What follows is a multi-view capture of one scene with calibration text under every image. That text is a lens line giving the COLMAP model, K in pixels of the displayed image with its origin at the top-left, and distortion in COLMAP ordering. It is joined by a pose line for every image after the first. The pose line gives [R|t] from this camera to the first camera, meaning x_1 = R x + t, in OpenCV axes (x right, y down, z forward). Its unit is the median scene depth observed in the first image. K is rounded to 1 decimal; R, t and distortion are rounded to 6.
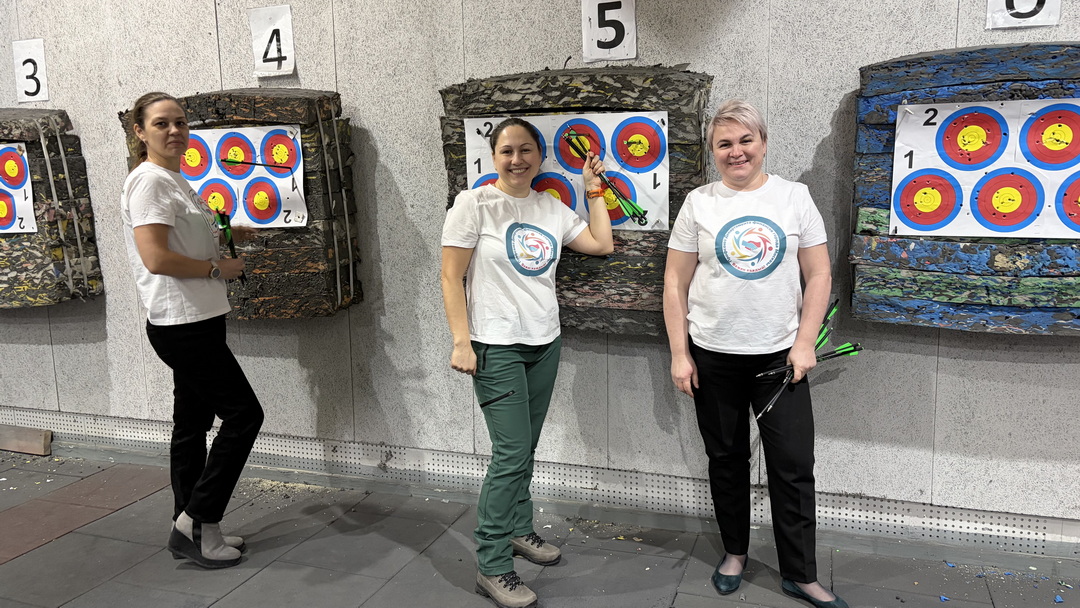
lens RADIAL K [[820.5, 0, 547.1], [0, 820.5, 297.4], [0, 0, 1]] dist [0.034723, -0.036375]
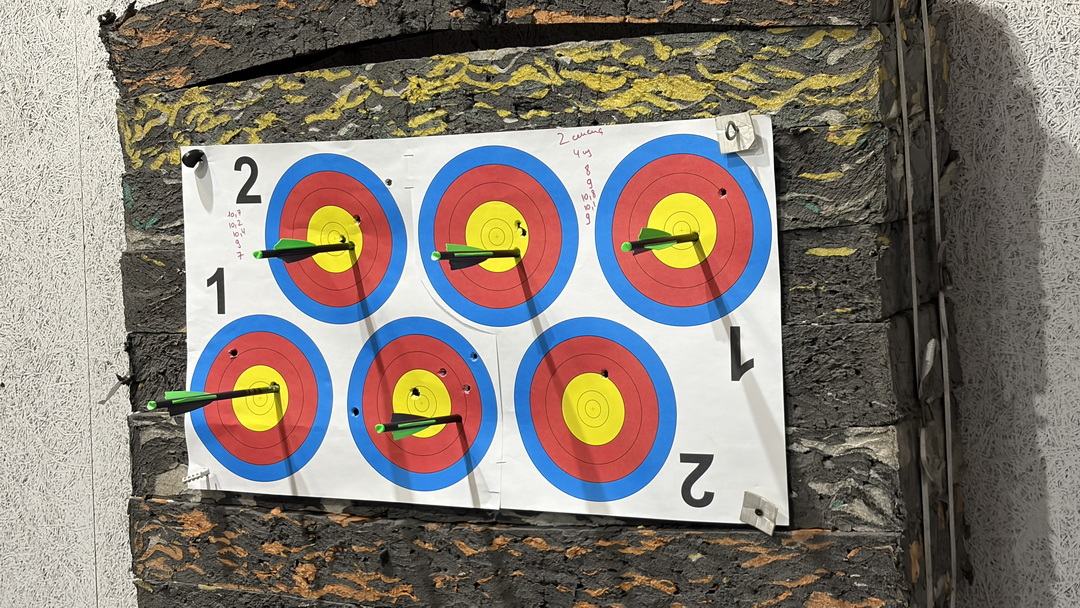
lens RADIAL K [[1649.4, 0, 580.0], [0, 1649.4, 300.3], [0, 0, 1]] dist [0.110921, 0.000000]
pose [[0.992340, -0.001411, -0.123532, -0.323376], [-0.010823, 0.995097, -0.098313, -0.086829], [0.123065, 0.098897, 0.987458, 0.535738]]
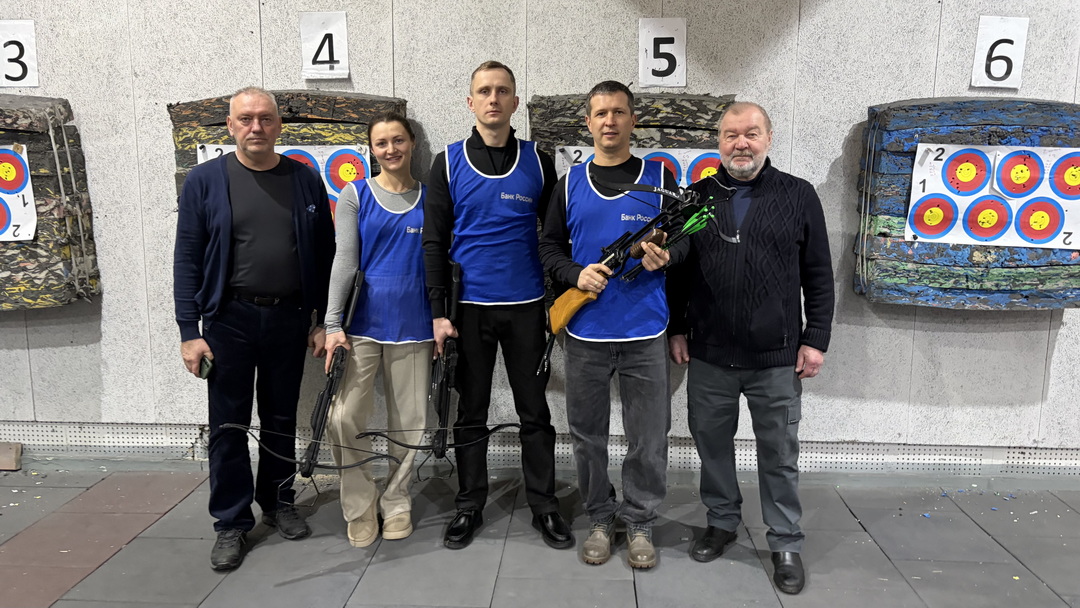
lens RADIAL K [[813.8, 0, 545.9], [0, 813.8, 302.5], [0, 0, 1]] dist [0.029297, -0.034579]
pose [[0.956063, -0.015705, 0.292740, -0.430112], [0.015283, 0.999876, 0.003727, 0.013132], [-0.292762, 0.000911, 0.956185, -0.064602]]
